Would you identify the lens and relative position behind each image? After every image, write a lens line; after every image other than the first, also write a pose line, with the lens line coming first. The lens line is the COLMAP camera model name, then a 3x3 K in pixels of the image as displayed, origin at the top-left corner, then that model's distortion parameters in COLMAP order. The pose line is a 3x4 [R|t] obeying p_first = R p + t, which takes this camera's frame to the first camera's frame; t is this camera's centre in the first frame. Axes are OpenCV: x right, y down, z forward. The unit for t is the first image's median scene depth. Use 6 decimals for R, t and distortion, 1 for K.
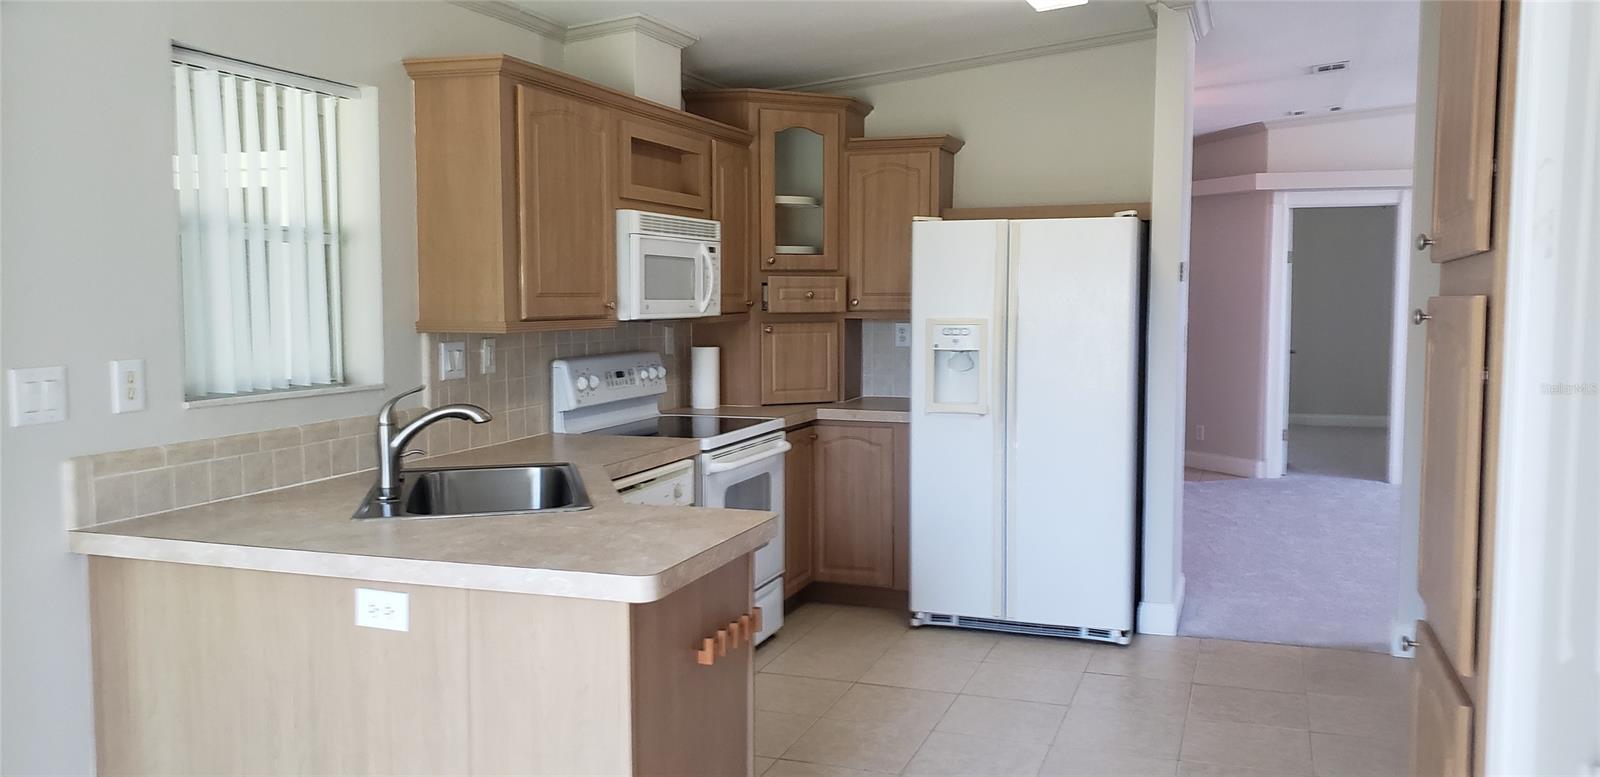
lens RADIAL K [[1211.1, 0, 800.0], [0, 1211.1, 388.5], [0, 0, 1]] dist [0.134973, -0.343804]
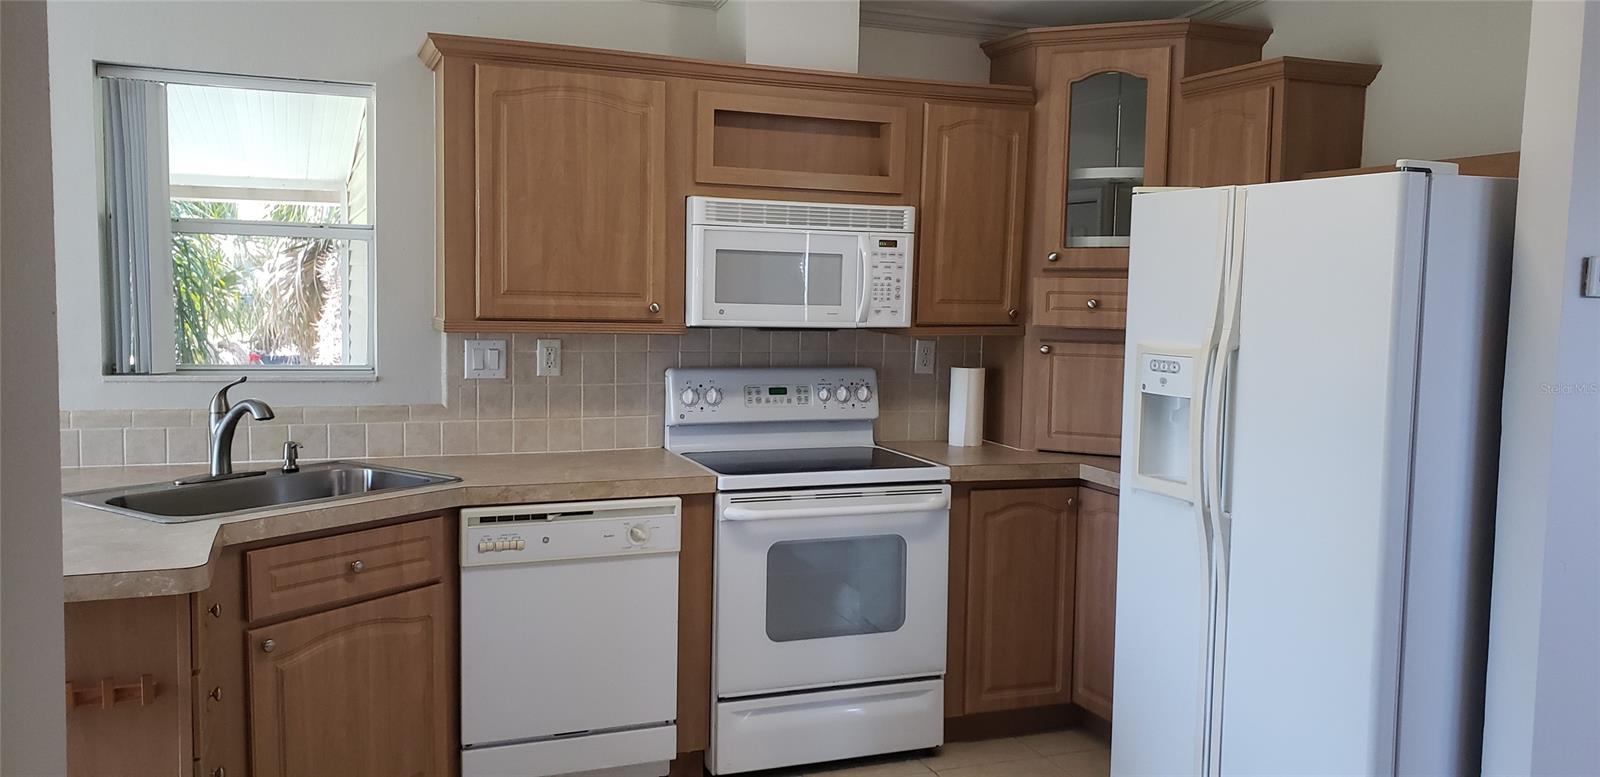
lens RADIAL K [[1211.1, 0, 800.0], [0, 1211.1, 388.5], [0, 0, 1]] dist [0.134973, -0.343804]
pose [[0.660852, 0.075932, -0.746665, 0.529664], [-0.081046, 0.996271, 0.029585, -0.042717], [0.746128, 0.040963, 0.664542, 0.479617]]
